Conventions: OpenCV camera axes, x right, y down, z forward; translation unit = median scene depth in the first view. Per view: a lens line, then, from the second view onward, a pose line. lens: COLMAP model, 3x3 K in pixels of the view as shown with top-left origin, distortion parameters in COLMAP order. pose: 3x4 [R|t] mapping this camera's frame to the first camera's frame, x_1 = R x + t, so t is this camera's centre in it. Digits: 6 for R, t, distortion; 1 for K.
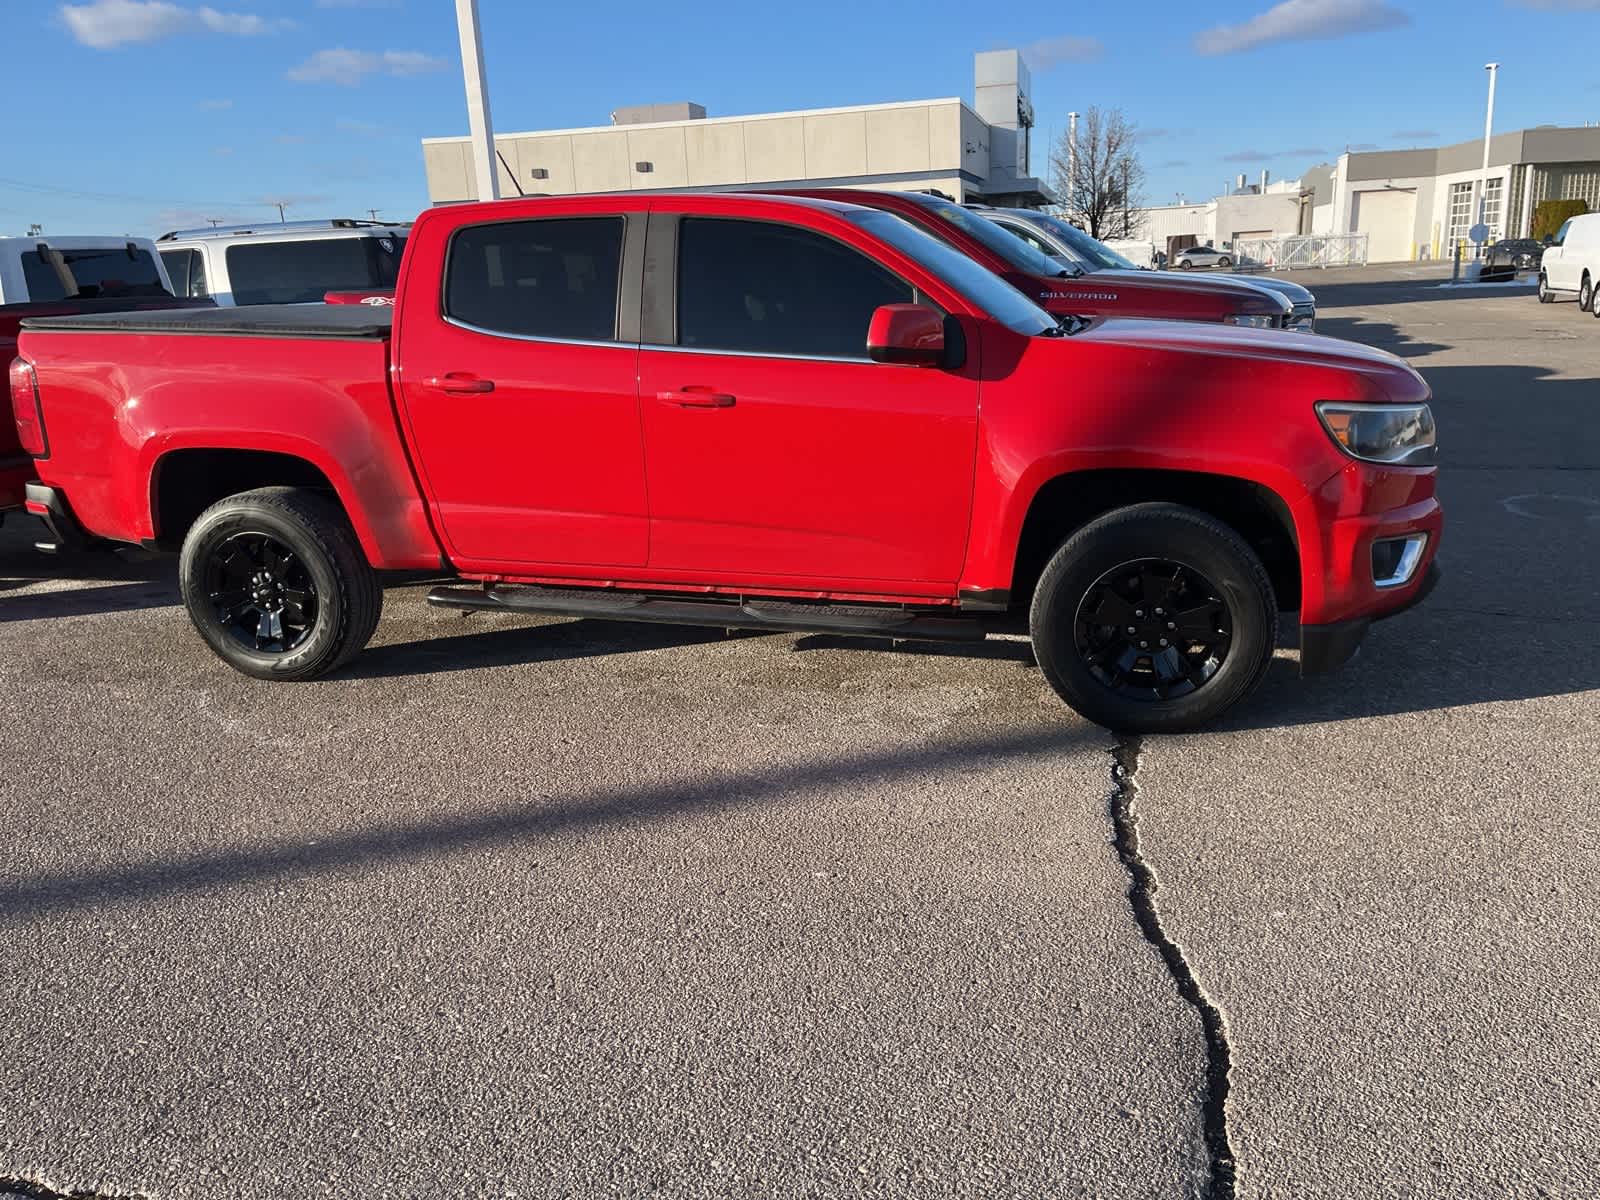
lens RADIAL K [[1208.2, 0, 813.6], [0, 1208.2, 607.2], [0, 0, 1]] dist [0.078168, -0.105712]
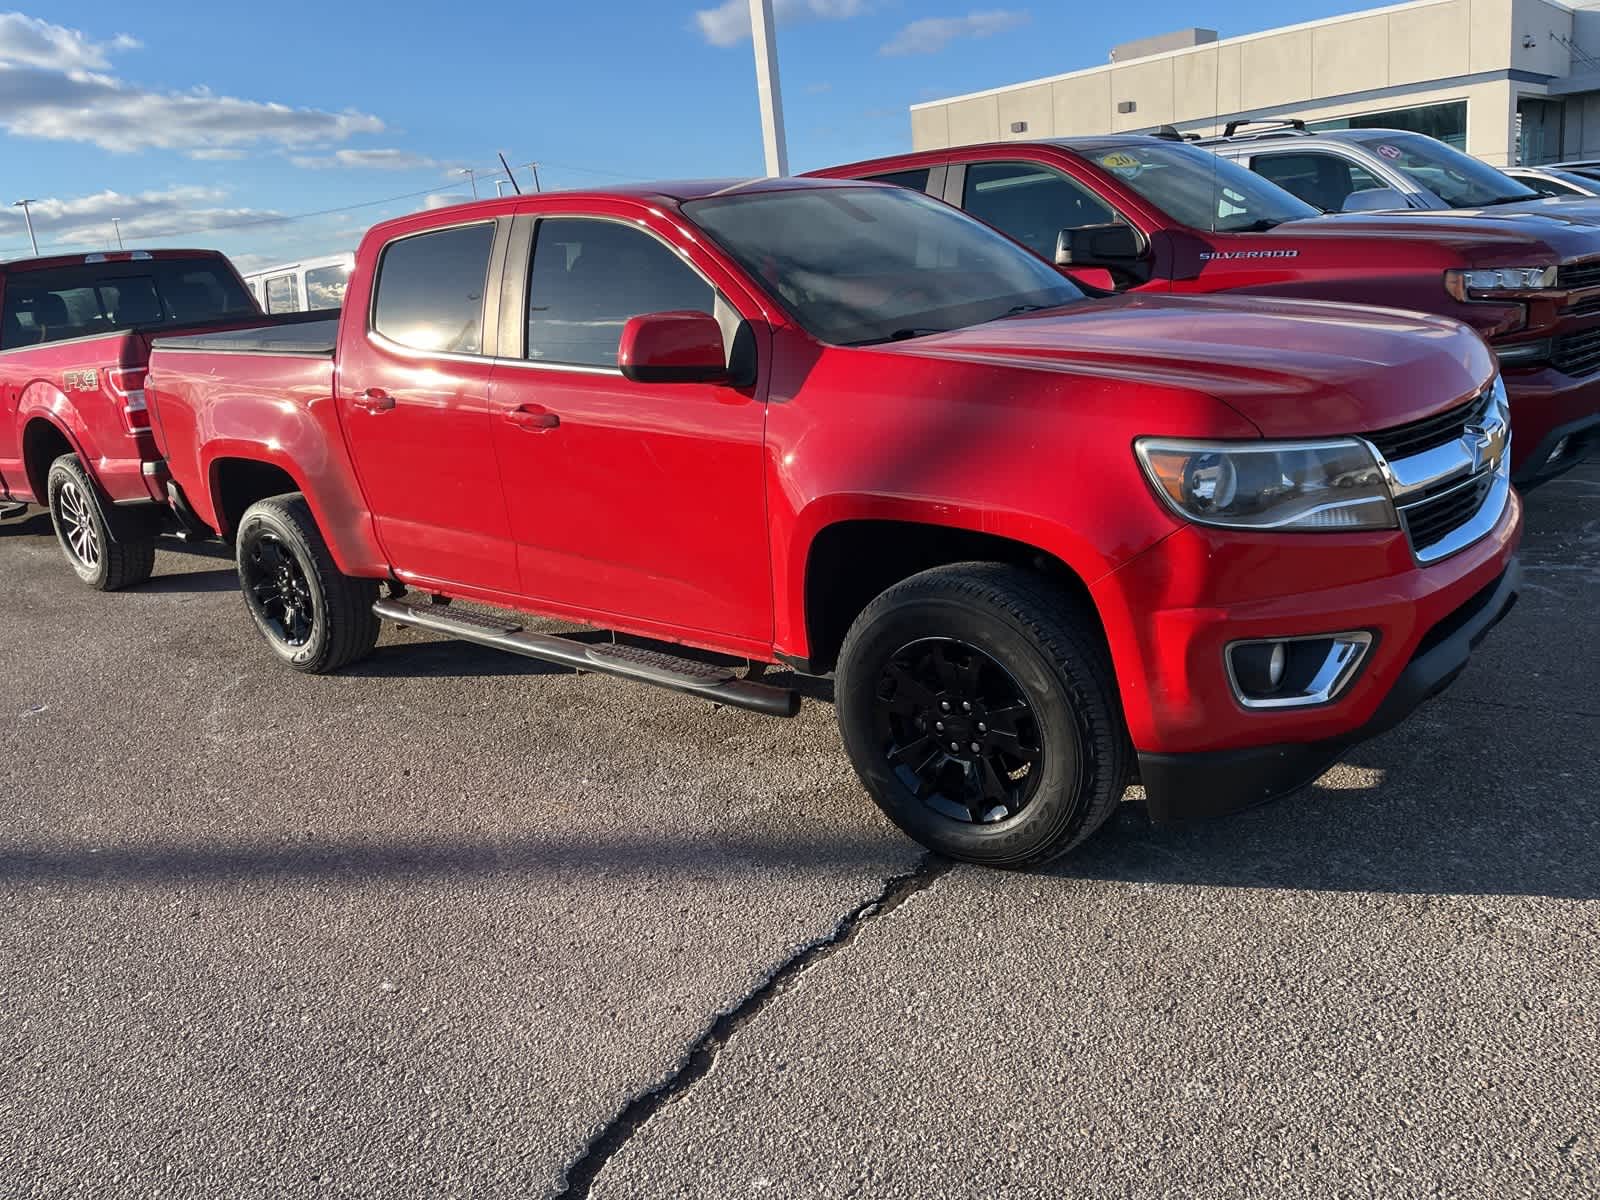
lens RADIAL K [[1208.2, 0, 789.8], [0, 1208.2, 597.4], [0, 0, 1]] dist [0.078168, -0.105712]
pose [[0.895235, 0.066632, -0.440585, 0.482651], [-0.052849, 0.997655, 0.043497, -0.086034], [0.442450, -0.015656, 0.896656, 0.260039]]
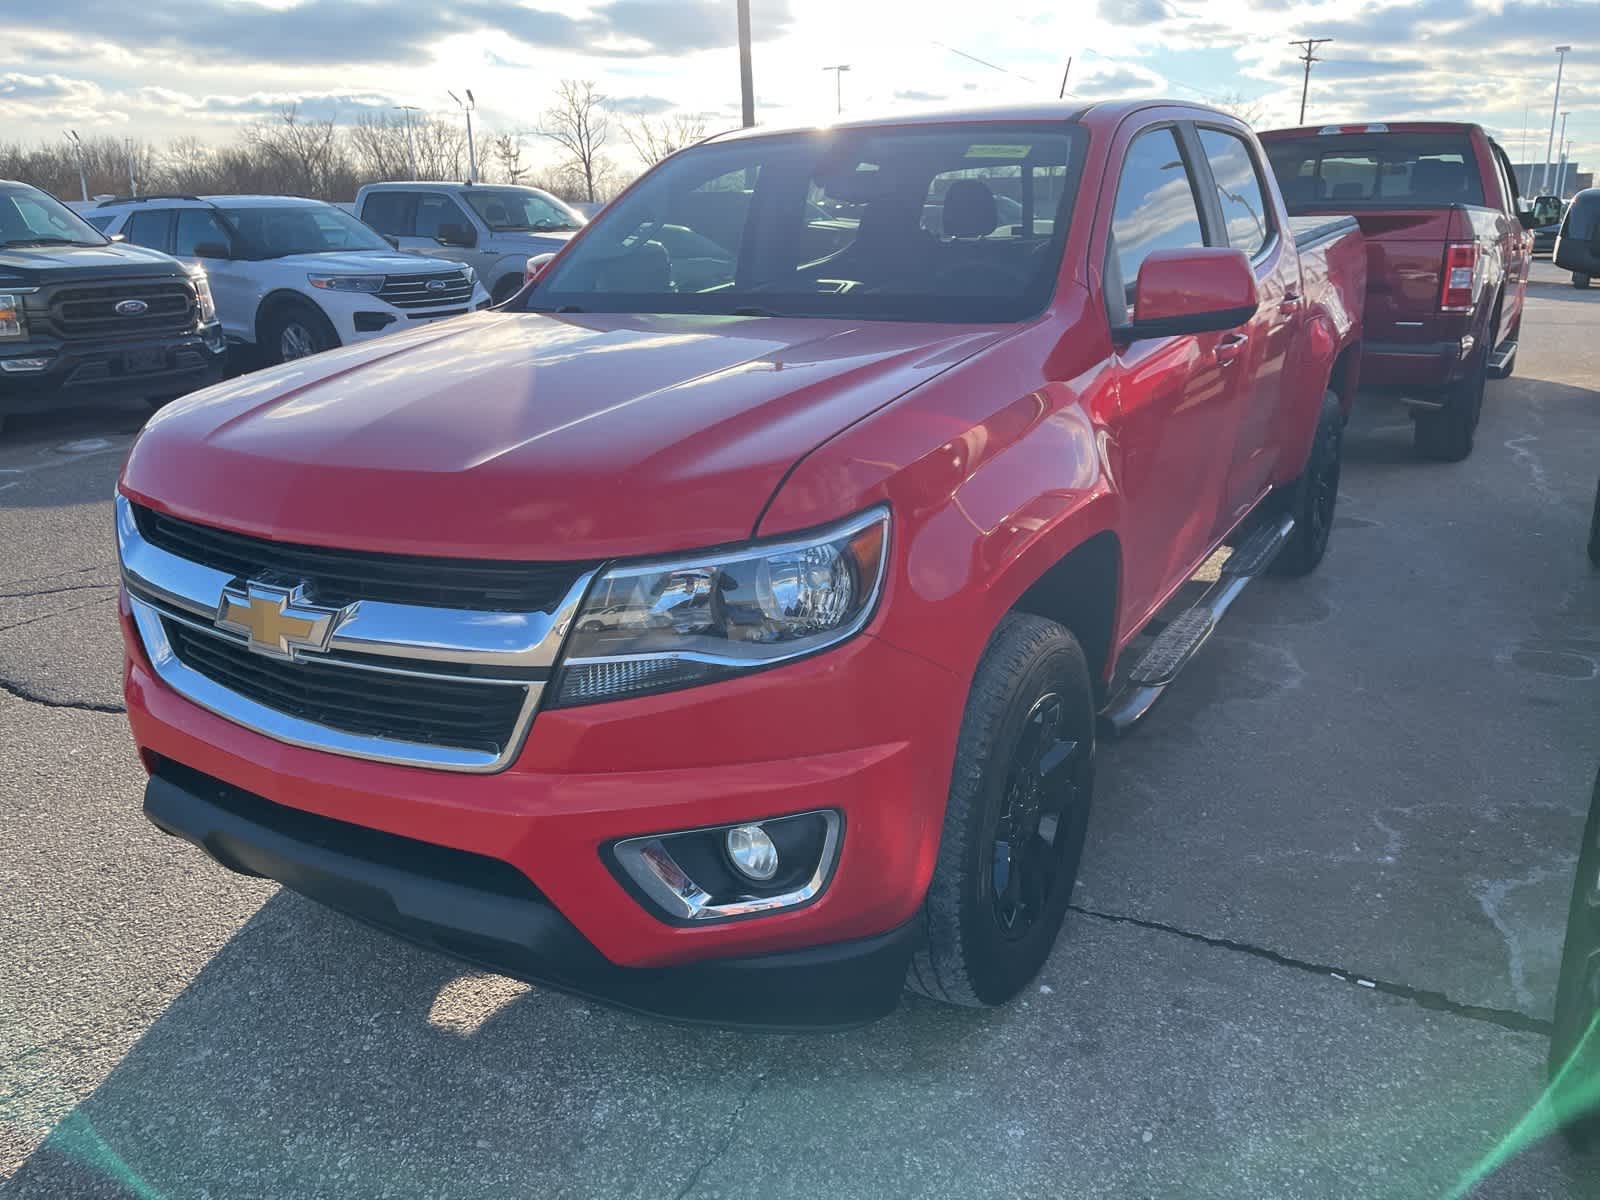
lens RADIAL K [[1208.2, 0, 820.2], [0, 1208.2, 622.0], [0, 0, 1]] dist [0.078168, -0.105712]
pose [[-0.284554, 0.343735, -0.894916, 0.876666], [-0.231957, 0.881083, 0.412176, -0.397747], [0.930175, 0.324868, -0.170984, 1.327427]]
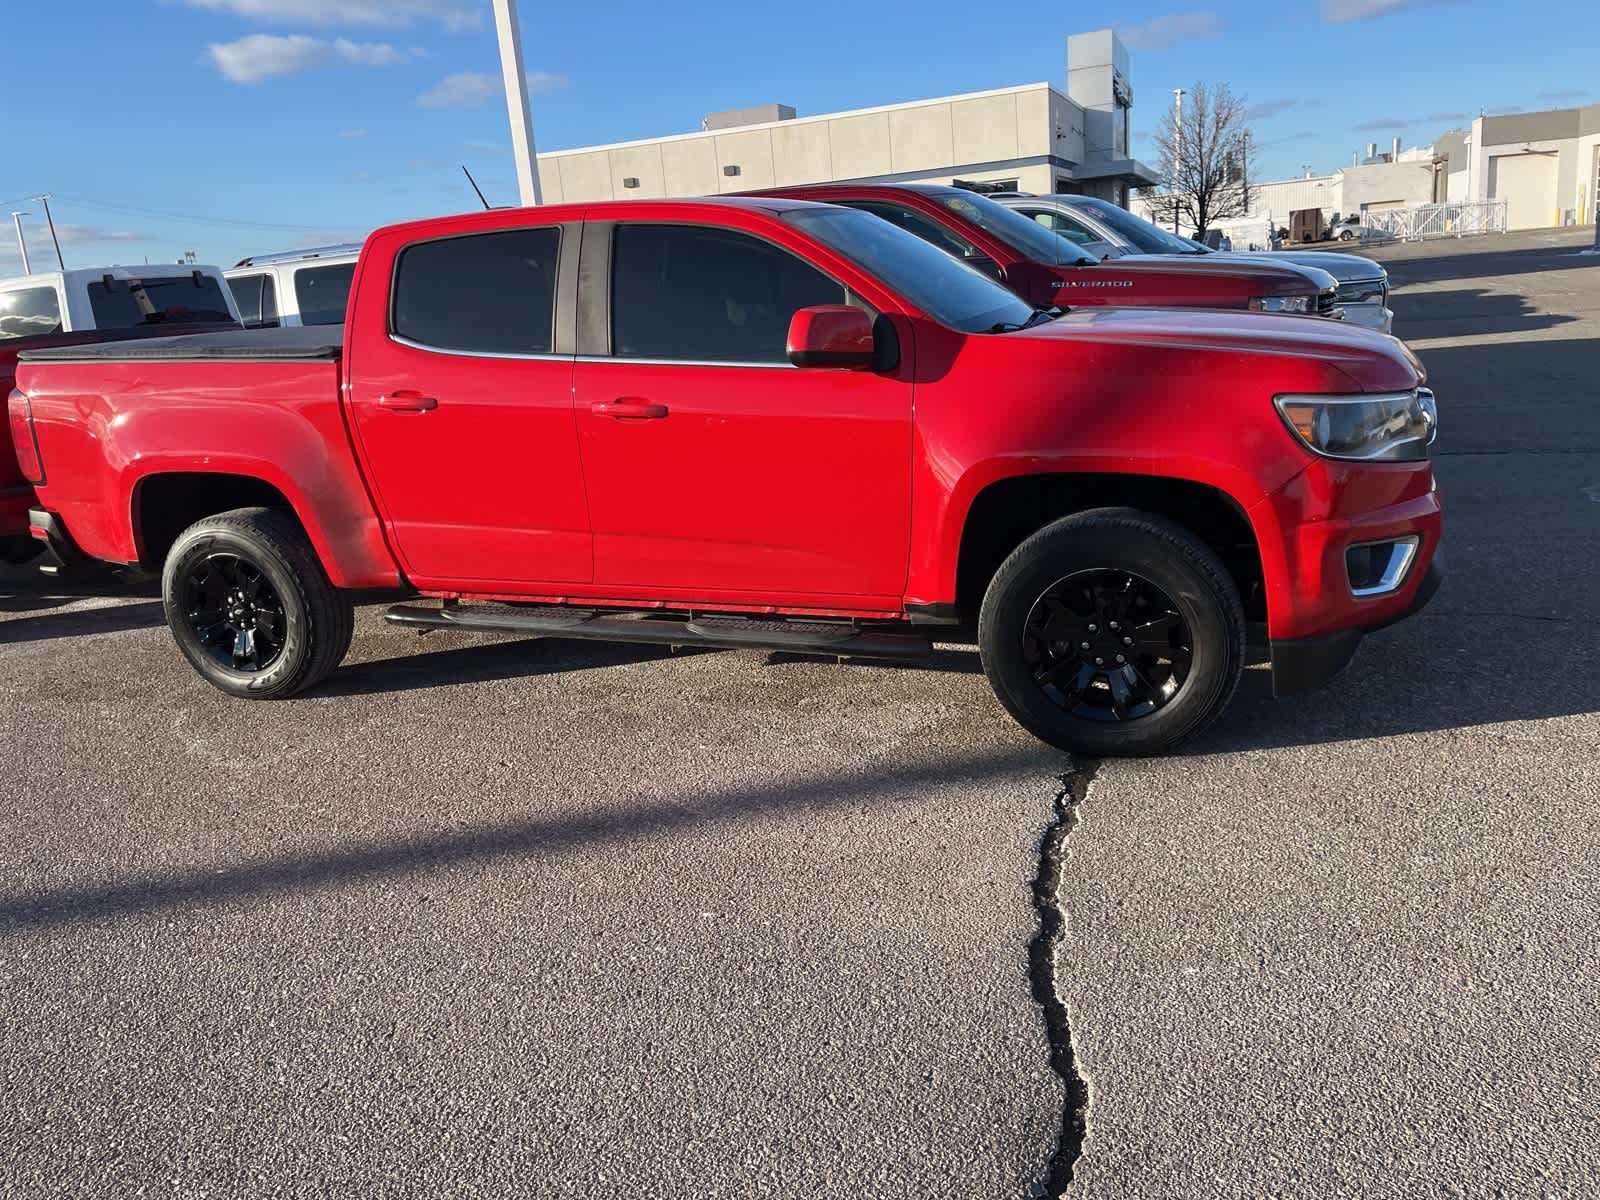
lens RADIAL K [[1208.2, 0, 790.2], [0, 1208.2, 589.7], [0, 0, 1]] dist [0.078168, -0.105712]
pose [[0.993360, -0.013791, -0.114215, 0.137009], [0.012582, 0.999857, -0.011297, -0.015407], [0.114354, 0.009785, 0.993392, 0.051458]]
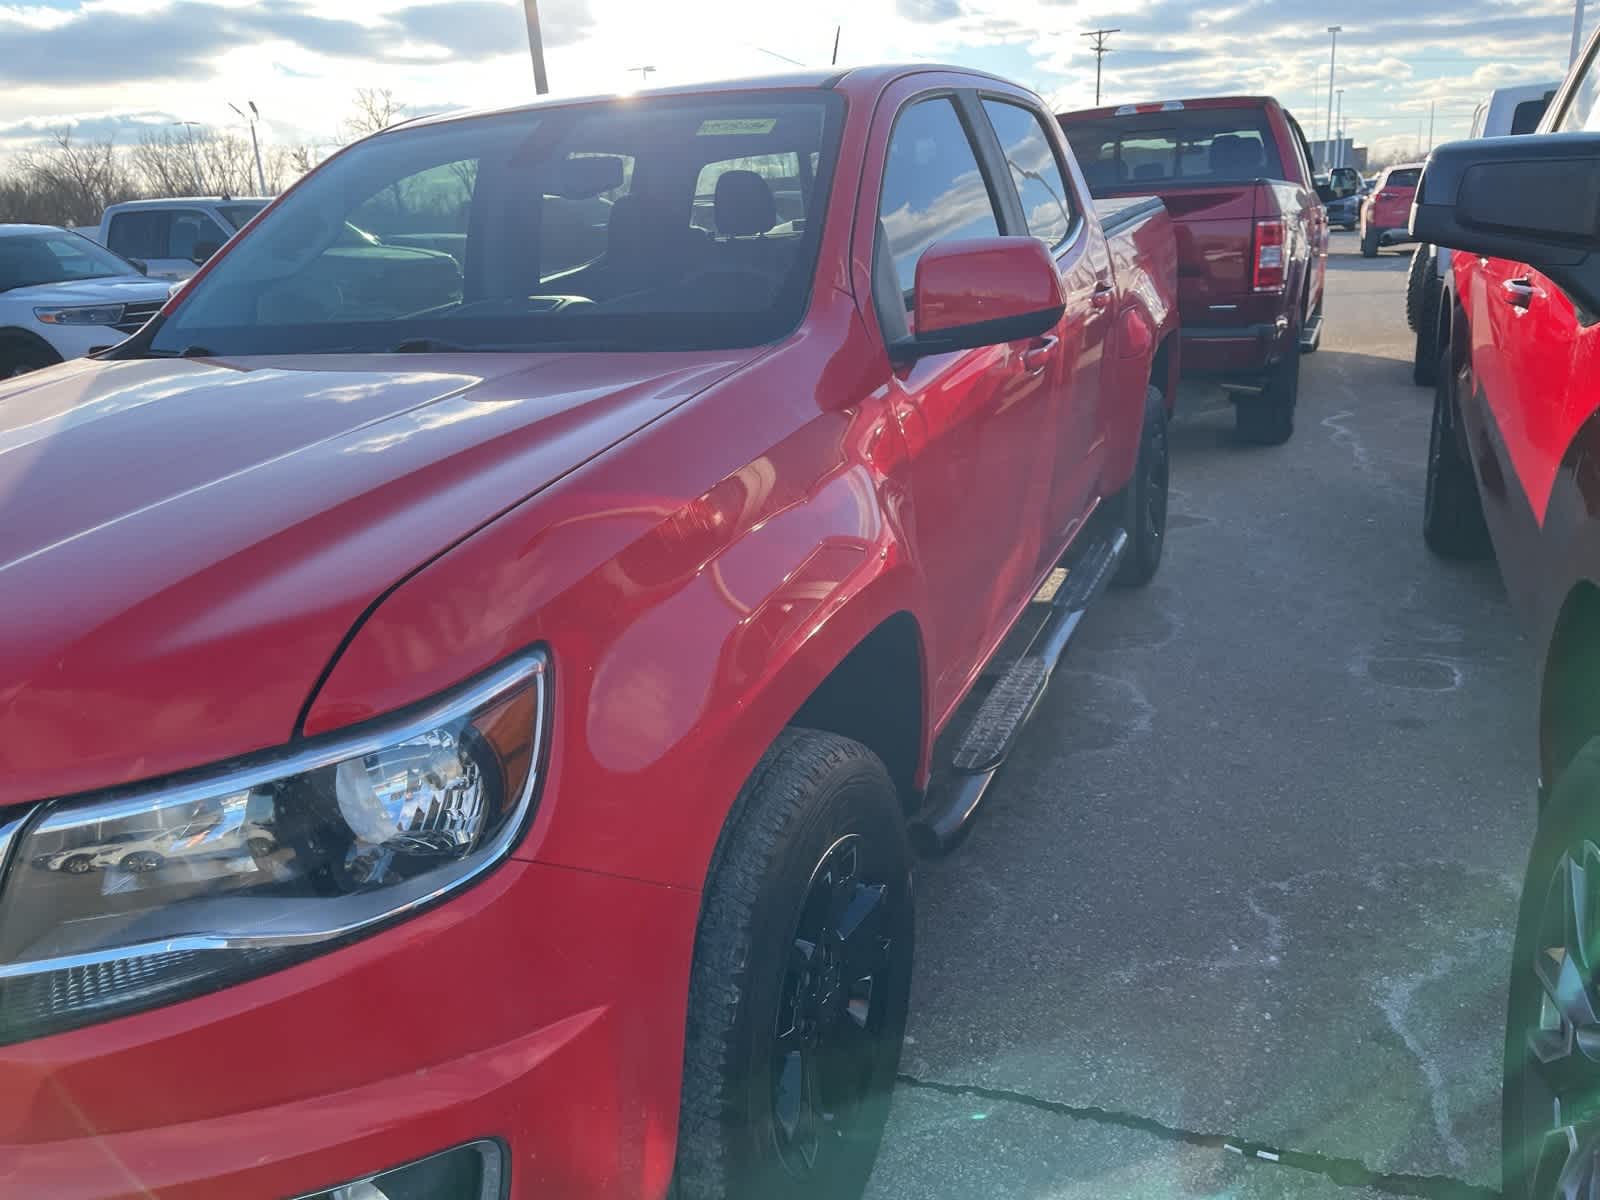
lens RADIAL K [[1208.2, 0, 823.3], [0, 1208.2, 607.4], [0, 0, 1]] dist [0.078168, -0.105712]
pose [[-0.144636, 0.351882, -0.924803, 0.715139], [-0.207022, 0.903184, 0.376033, -0.390959], [0.967586, 0.245842, -0.057785, 1.339981]]
